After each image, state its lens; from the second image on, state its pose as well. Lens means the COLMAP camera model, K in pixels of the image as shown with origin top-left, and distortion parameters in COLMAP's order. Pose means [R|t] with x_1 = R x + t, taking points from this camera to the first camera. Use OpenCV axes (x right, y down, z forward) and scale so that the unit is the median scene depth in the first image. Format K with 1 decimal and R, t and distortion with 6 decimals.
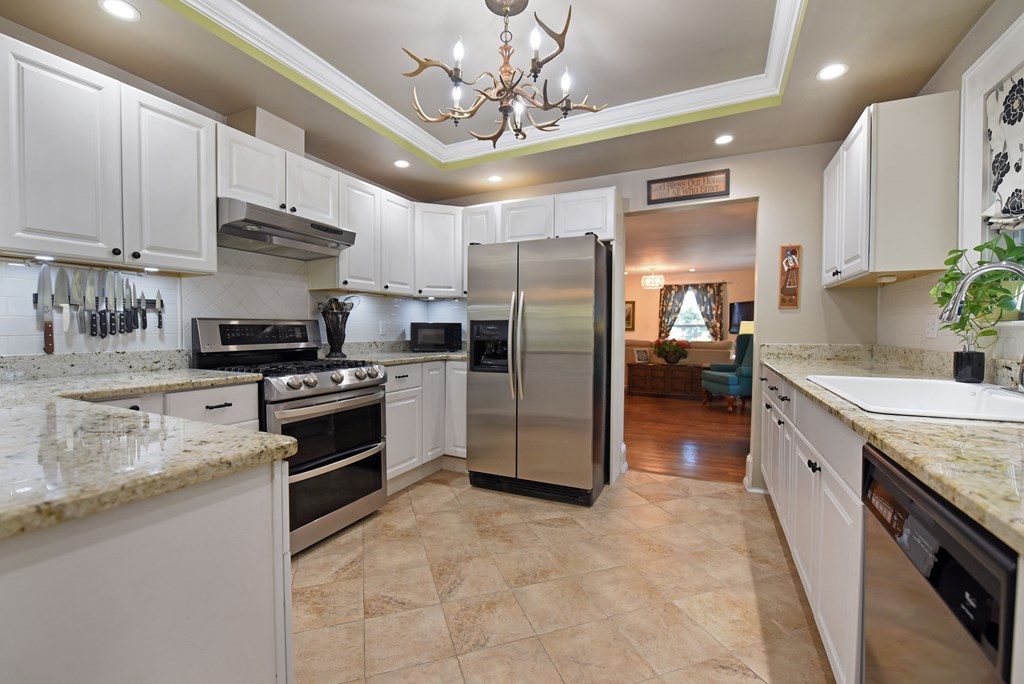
lens RADIAL K [[407.1, 0, 513.7], [0, 407.1, 339.0], [0, 0, 1]] dist [-0.015998, -0.001709]
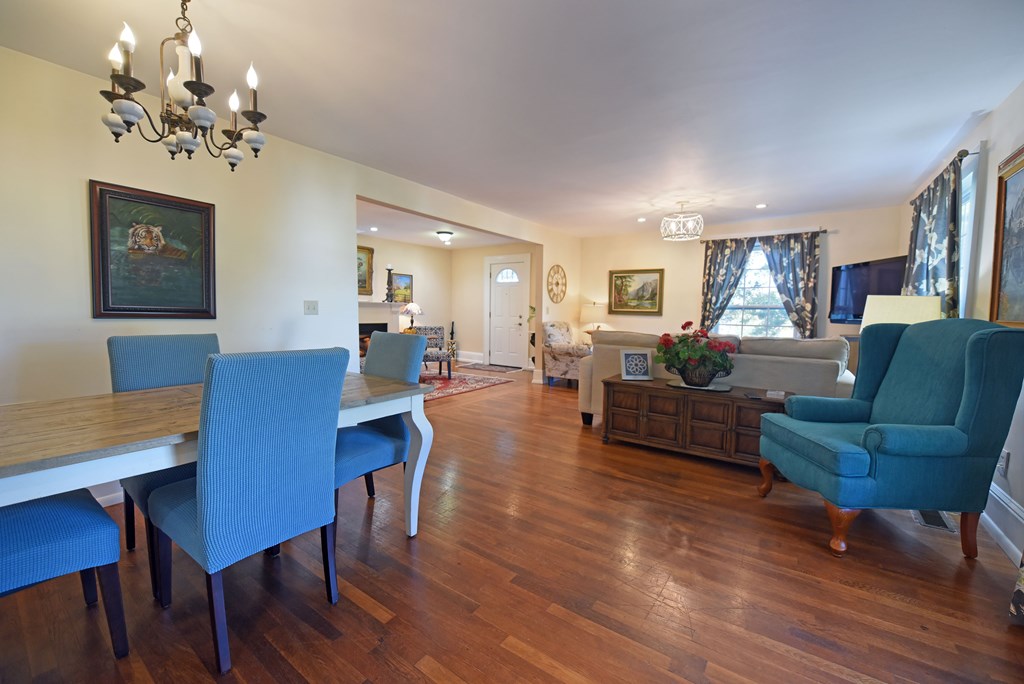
lens RADIAL K [[407.1, 0, 506.1], [0, 407.1, 337.6], [0, 0, 1]] dist [-0.015998, -0.001709]
pose [[0.985517, 0.023194, -0.167982, 0.182174], [-0.017282, 0.999182, 0.036570, -0.005196], [0.168692, -0.033137, 0.985112, 0.368240]]
